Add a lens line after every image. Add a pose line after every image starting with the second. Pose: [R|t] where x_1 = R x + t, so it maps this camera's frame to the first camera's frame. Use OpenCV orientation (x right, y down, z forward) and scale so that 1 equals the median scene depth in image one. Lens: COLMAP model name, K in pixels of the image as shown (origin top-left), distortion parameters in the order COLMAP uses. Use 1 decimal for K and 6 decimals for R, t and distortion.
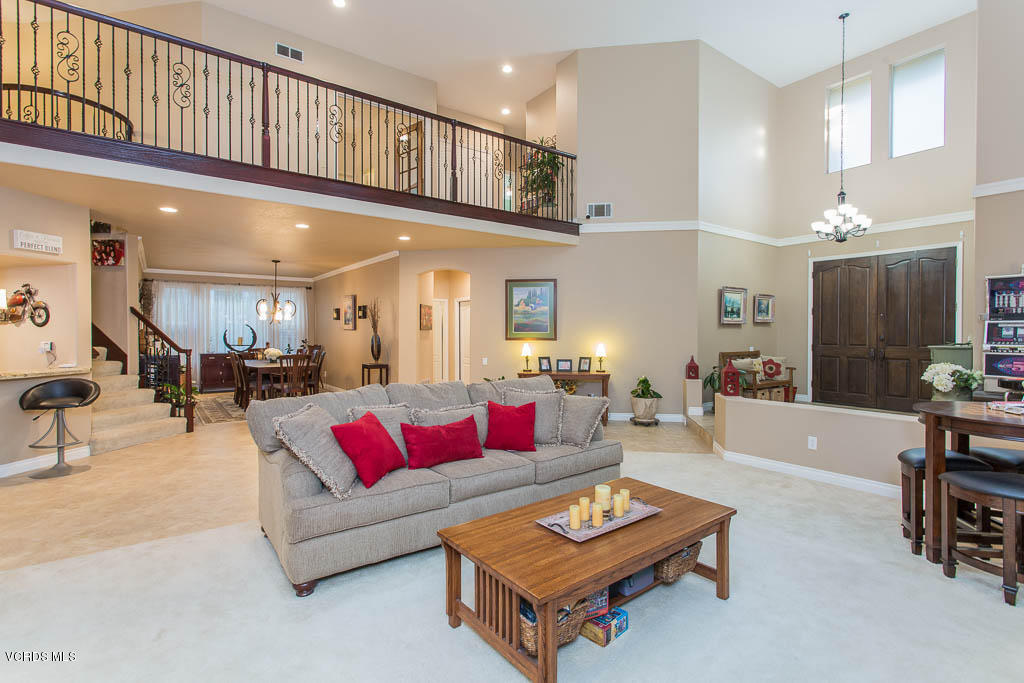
lens RADIAL K [[486.6, 0, 518.2], [0, 486.6, 337.6], [0, 0, 1]] dist [-0.002059, 0.003024]
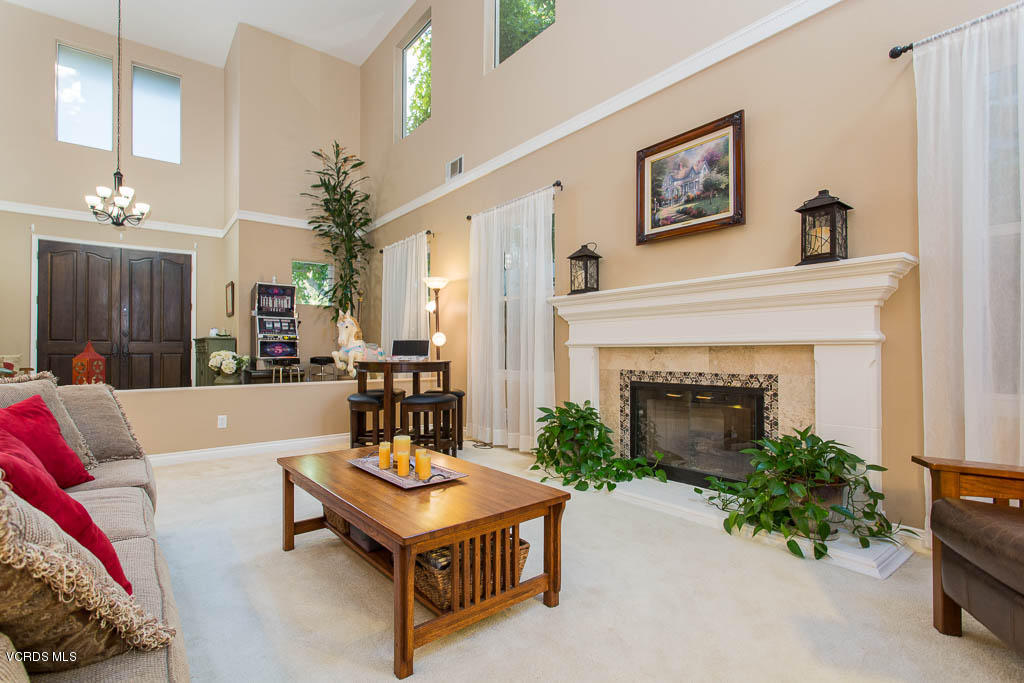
lens RADIAL K [[486.6, 0, 489.4], [0, 486.6, 348.8], [0, 0, 1]] dist [-0.002059, 0.003024]
pose [[-0.015846, 0.004967, 0.999862, -0.333669], [0.014085, 0.999890, -0.004744, 0.064303], [-0.999775, 0.014008, -0.015914, 0.374765]]
